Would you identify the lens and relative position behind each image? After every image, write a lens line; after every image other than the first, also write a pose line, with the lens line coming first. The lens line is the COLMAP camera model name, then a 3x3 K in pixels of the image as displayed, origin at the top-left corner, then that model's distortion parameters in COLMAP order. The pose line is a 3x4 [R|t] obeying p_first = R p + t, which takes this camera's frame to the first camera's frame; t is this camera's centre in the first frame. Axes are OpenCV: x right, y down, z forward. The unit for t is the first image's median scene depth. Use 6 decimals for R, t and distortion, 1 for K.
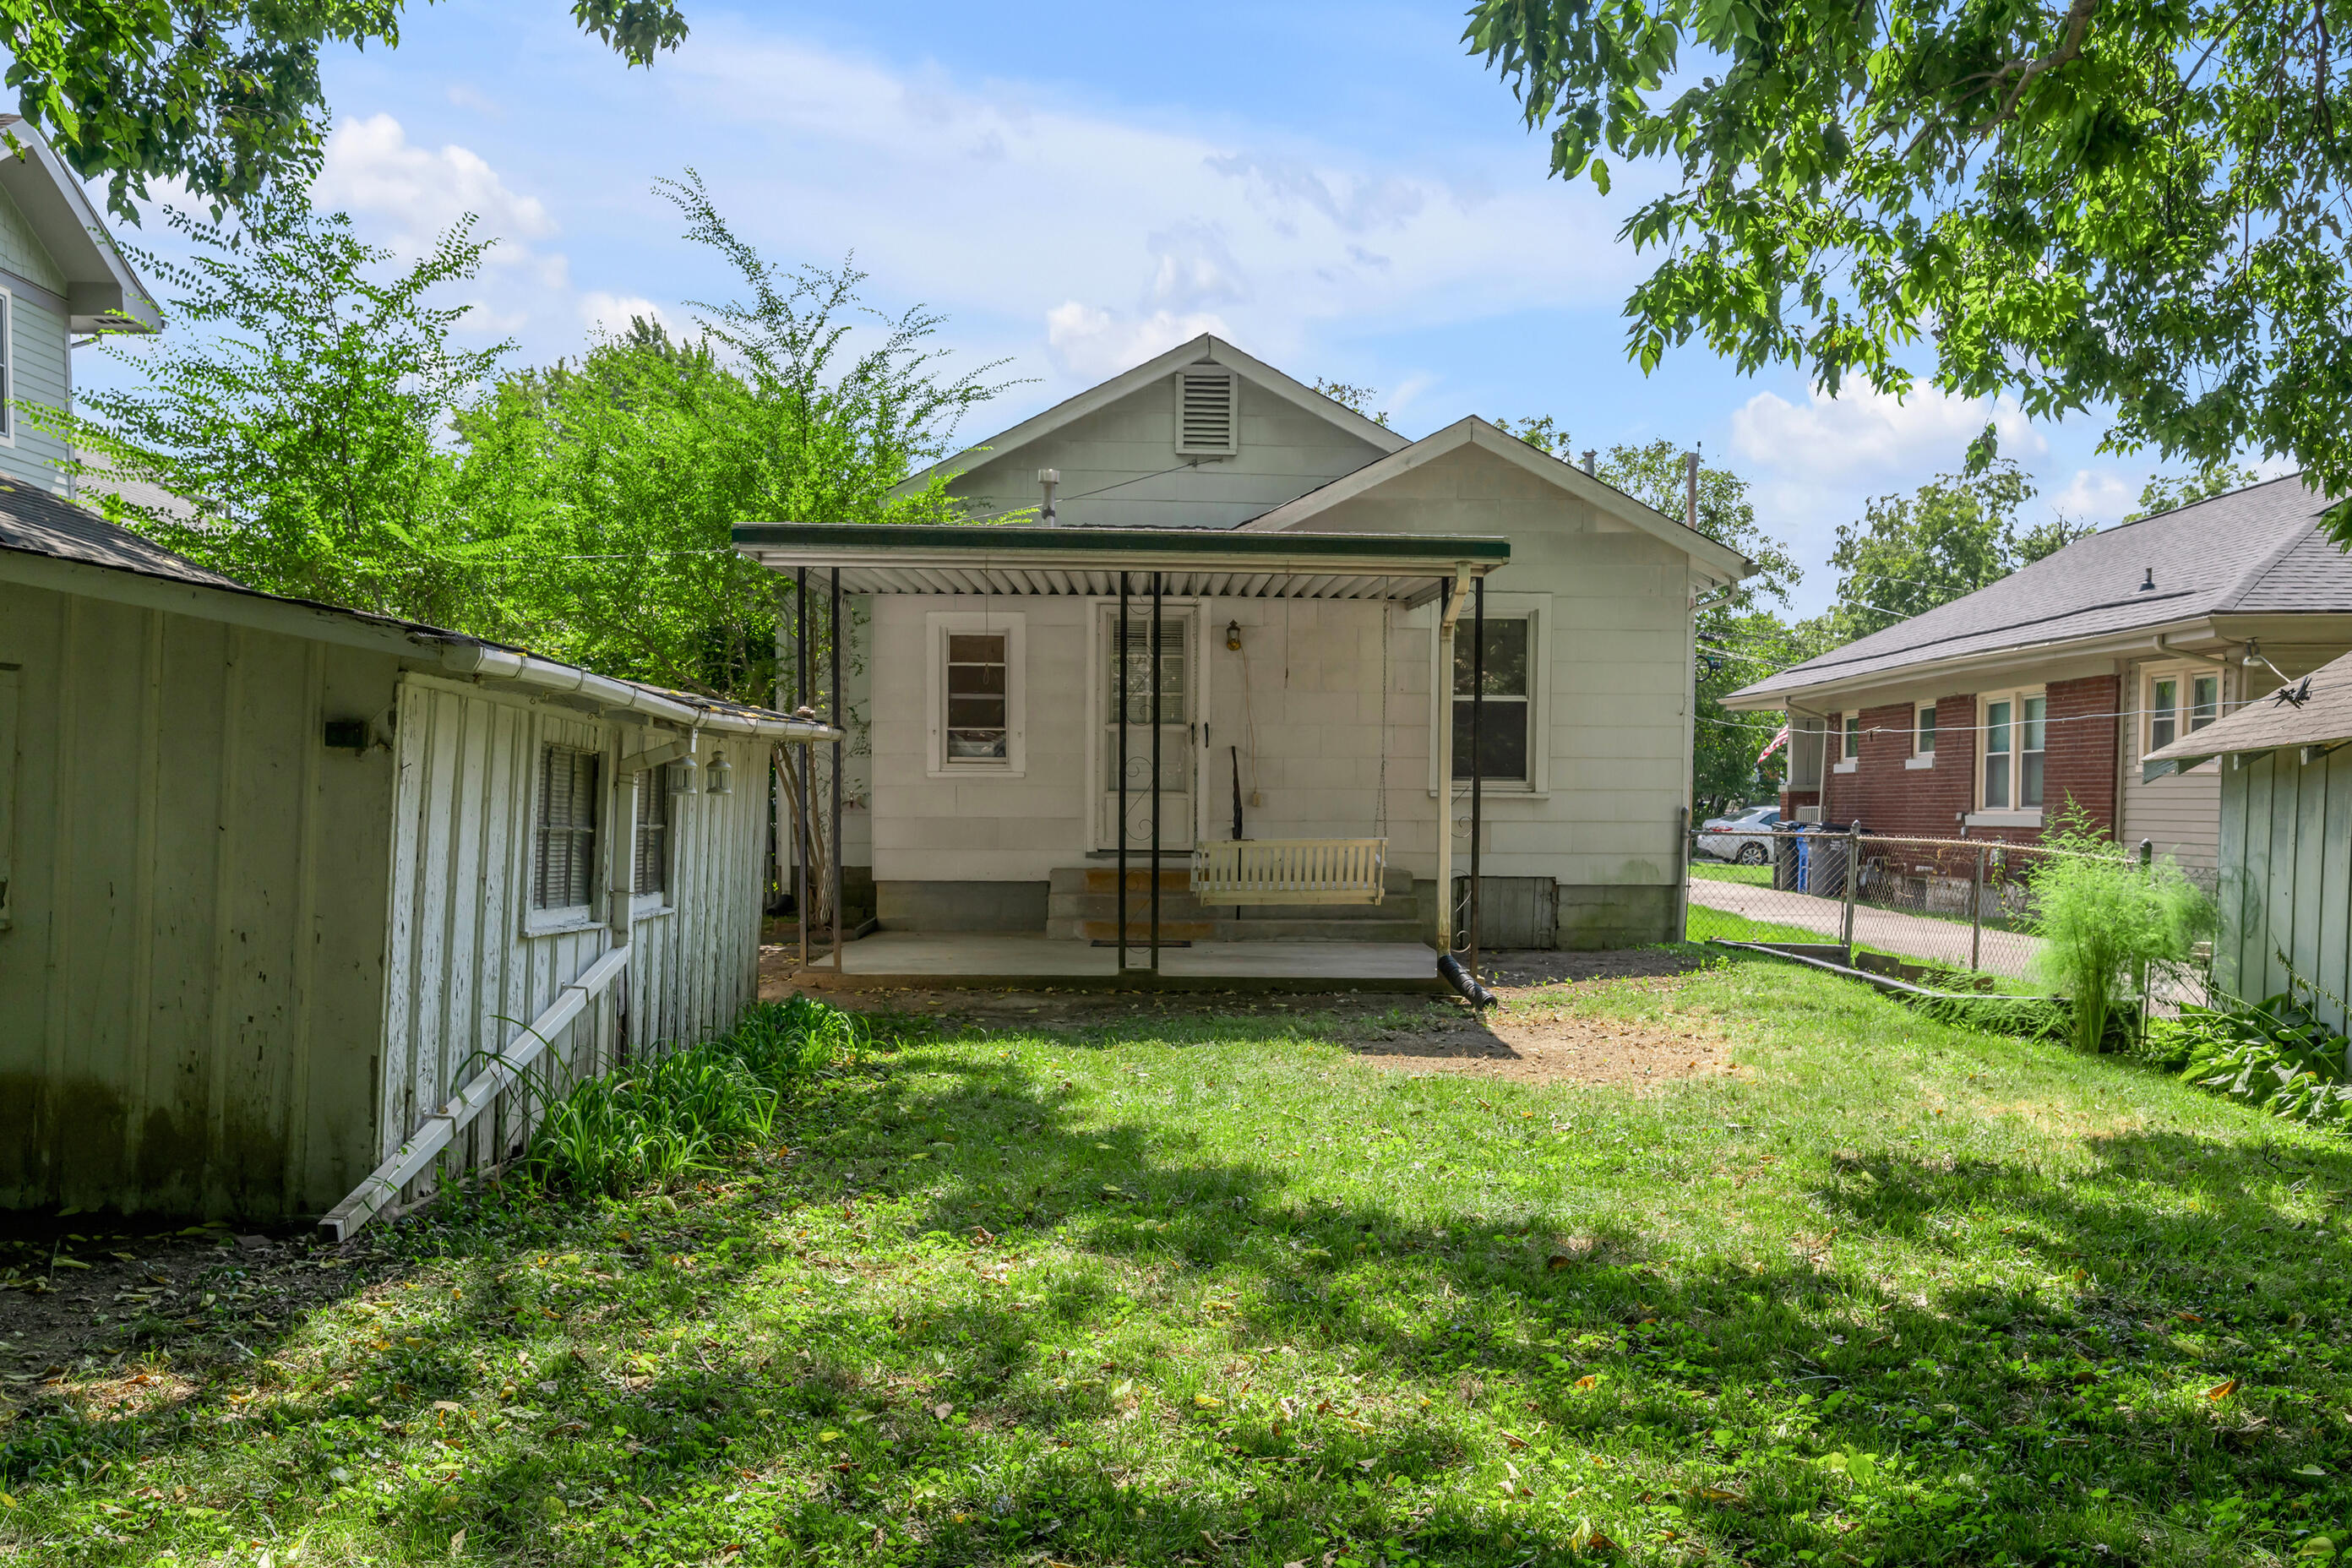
lens RADIAL K [[1845.7, 0, 1176.9], [0, 1845.7, 790.5], [0, 0, 1]] dist [0.006895, -0.002067]
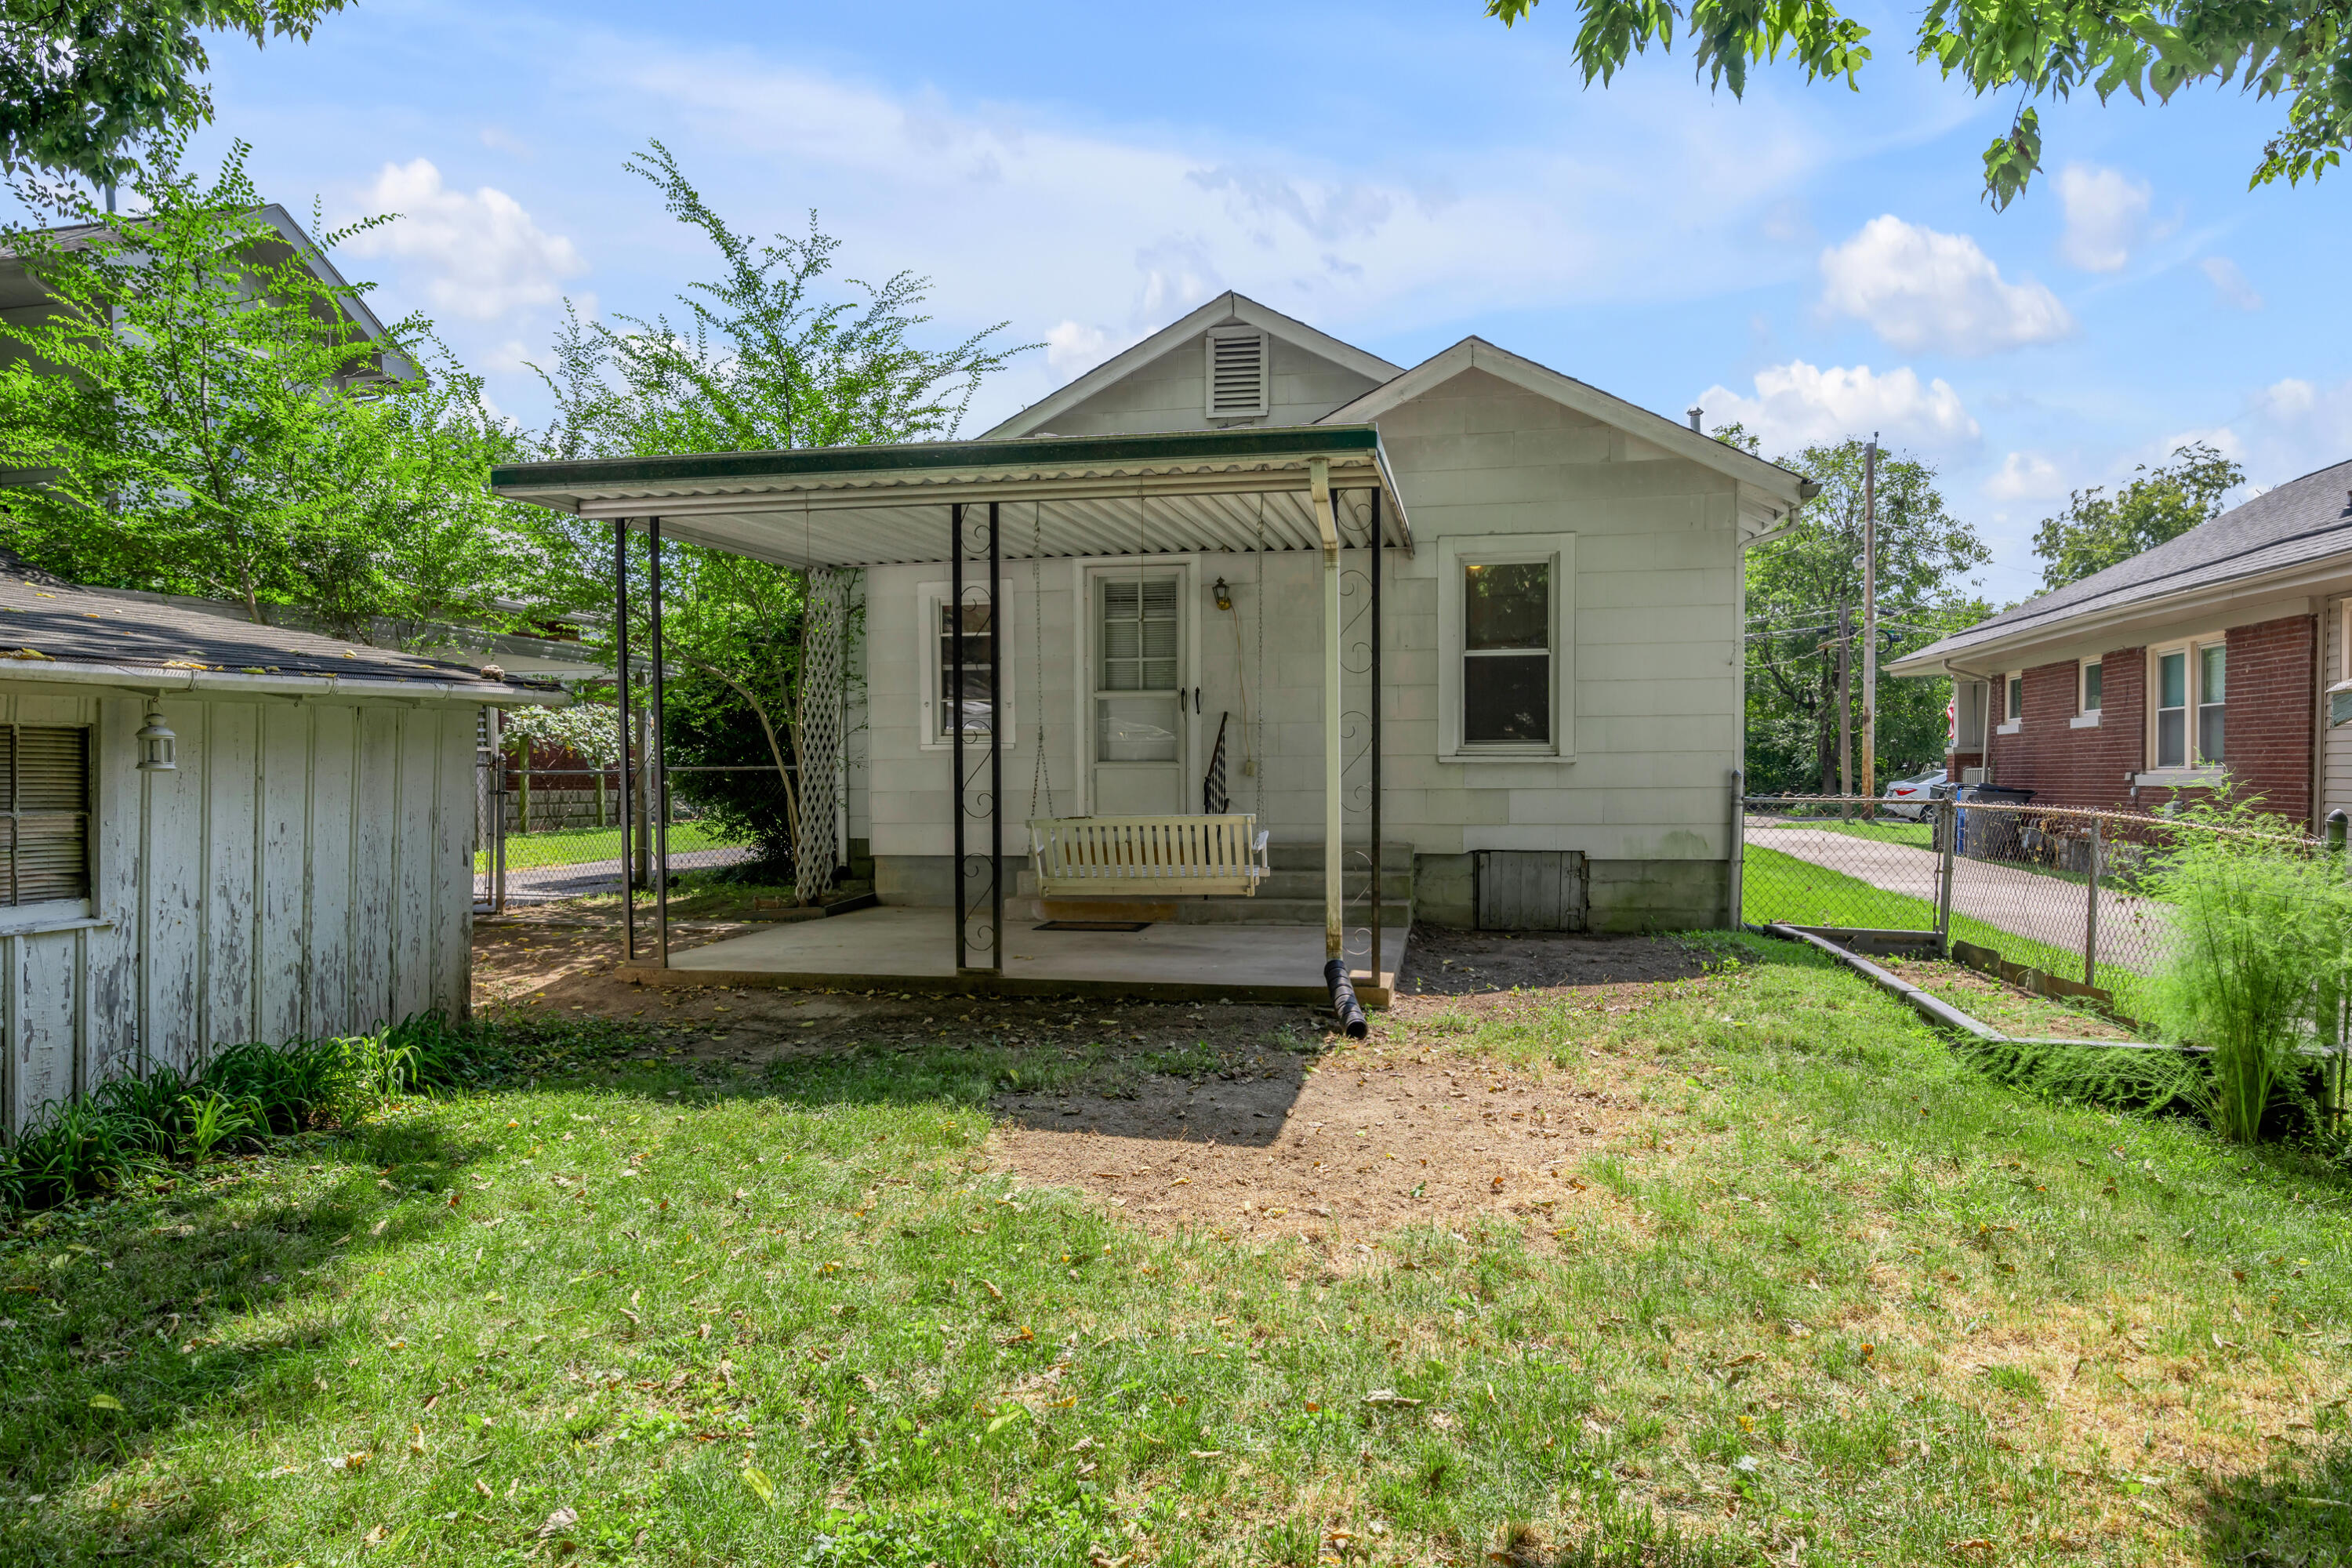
lens RADIAL K [[1384.9, 0, 1177.5], [0, 1384.9, 786.6], [0, 0, 1]] dist [-0.001868, 0.001027]
pose [[0.974732, -0.010467, -0.223134, 0.163282], [0.014096, 0.999793, 0.014678, 0.003119], [0.222934, -0.017452, 0.974677, 0.303286]]
